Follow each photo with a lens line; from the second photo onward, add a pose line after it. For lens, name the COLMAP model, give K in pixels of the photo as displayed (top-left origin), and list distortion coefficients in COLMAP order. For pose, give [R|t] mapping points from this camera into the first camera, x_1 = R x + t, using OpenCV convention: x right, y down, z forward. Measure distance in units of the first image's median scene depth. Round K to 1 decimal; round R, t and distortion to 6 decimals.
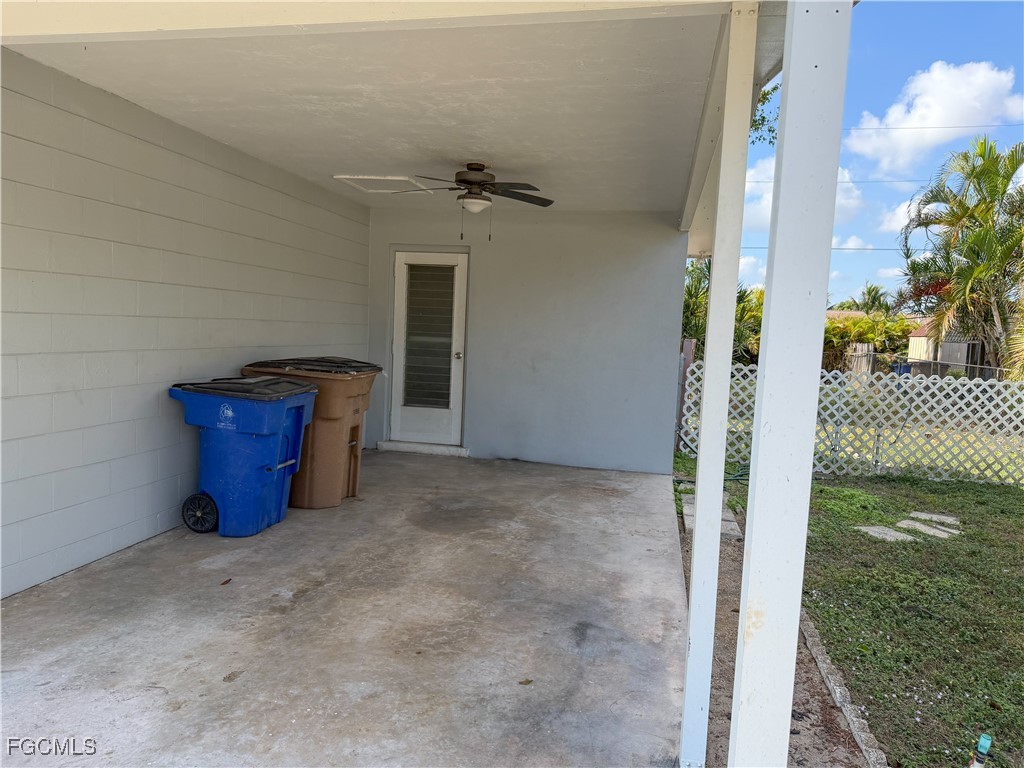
lens RADIAL K [[715.1, 0, 512.4], [0, 715.1, 377.8], [0, 0, 1]] dist [0.011434, 0.002315]
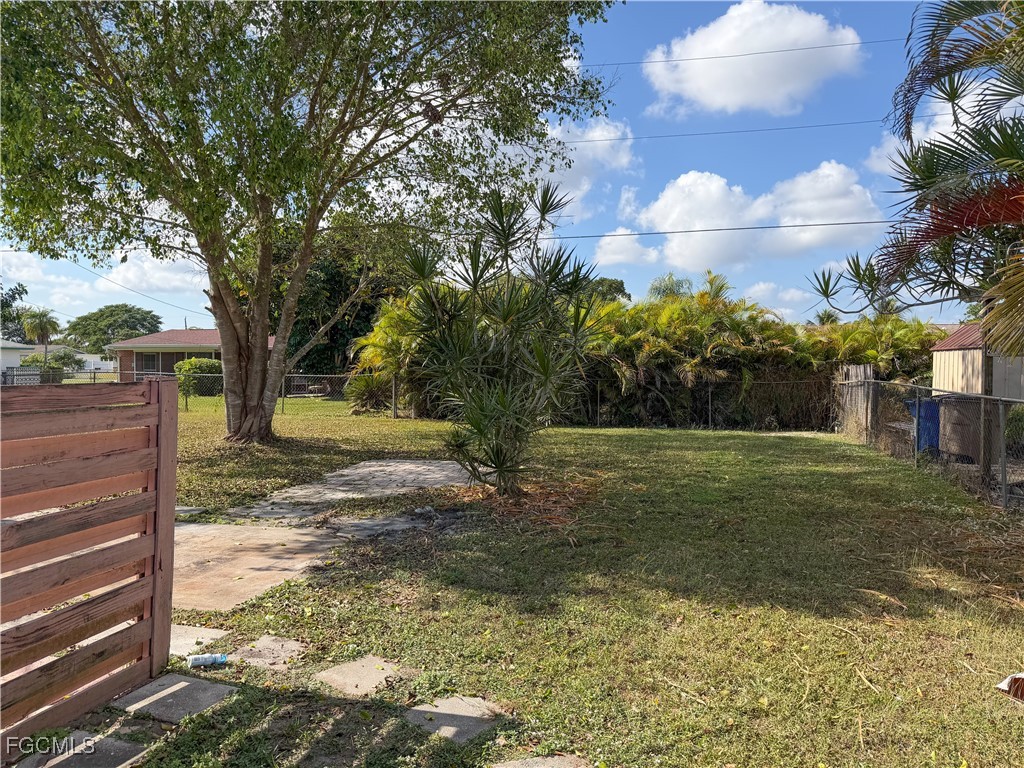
lens RADIAL K [[715.1, 0, 514.2], [0, 715.1, 389.1], [0, 0, 1]] dist [0.011434, 0.002315]
pose [[0.998673, -0.036333, -0.036505, 0.211146], [0.034865, 0.998588, -0.040093, -0.012401], [0.037910, 0.038767, 0.998529, 0.365312]]
